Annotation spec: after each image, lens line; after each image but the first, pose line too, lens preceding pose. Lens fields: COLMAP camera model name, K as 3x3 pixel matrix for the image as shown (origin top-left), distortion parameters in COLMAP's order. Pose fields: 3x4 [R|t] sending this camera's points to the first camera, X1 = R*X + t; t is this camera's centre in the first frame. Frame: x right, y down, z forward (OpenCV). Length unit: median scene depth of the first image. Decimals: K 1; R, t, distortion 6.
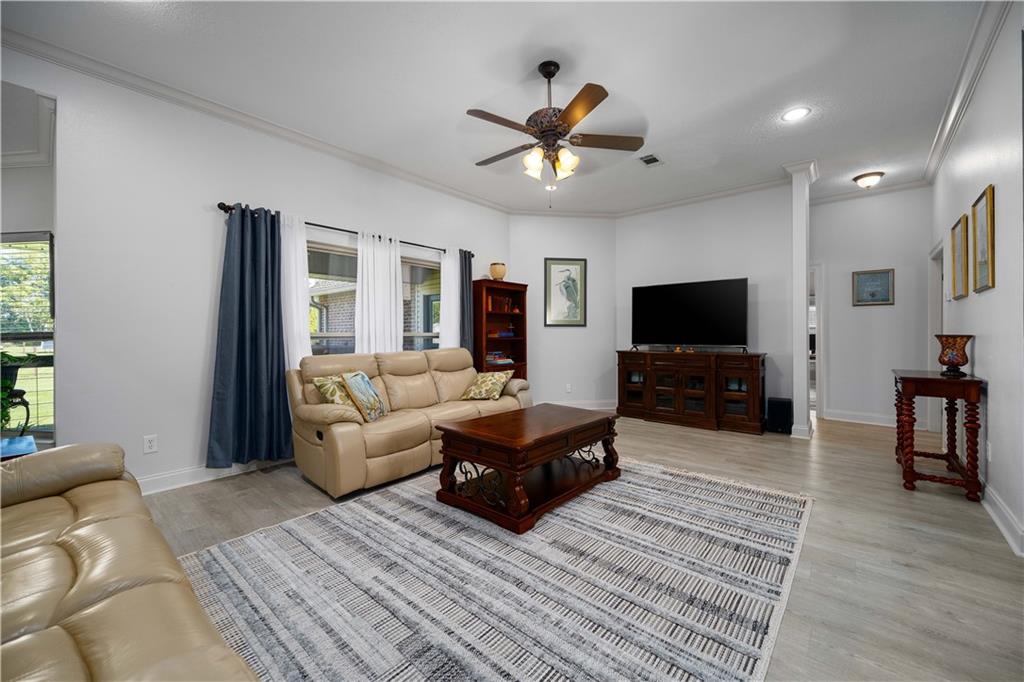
lens RADIAL K [[402.7, 0, 512.6], [0, 402.7, 334.5], [0, 0, 1]] dist [0.003472, 0.000308]
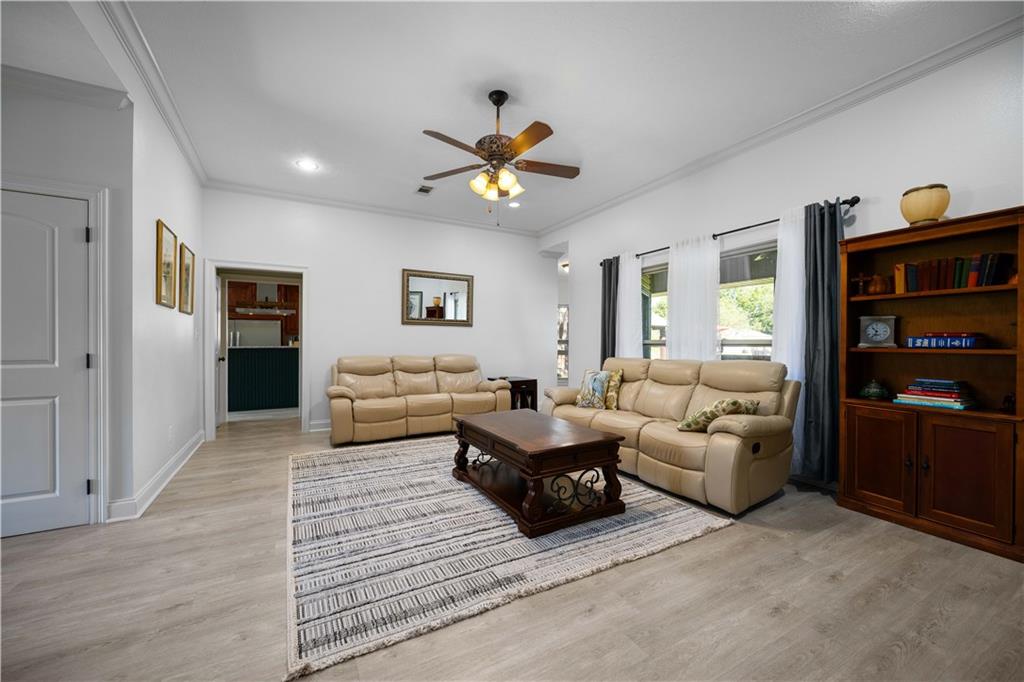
lens RADIAL K [[402.7, 0, 512.0], [0, 402.7, 343.5], [0, 0, 1]] dist [0.003472, 0.000308]
pose [[-0.341679, 0.003166, -0.939811, 1.216315], [-0.001299, 0.999992, 0.003841, 0.001759], [0.939816, 0.002533, -0.341672, 1.552745]]
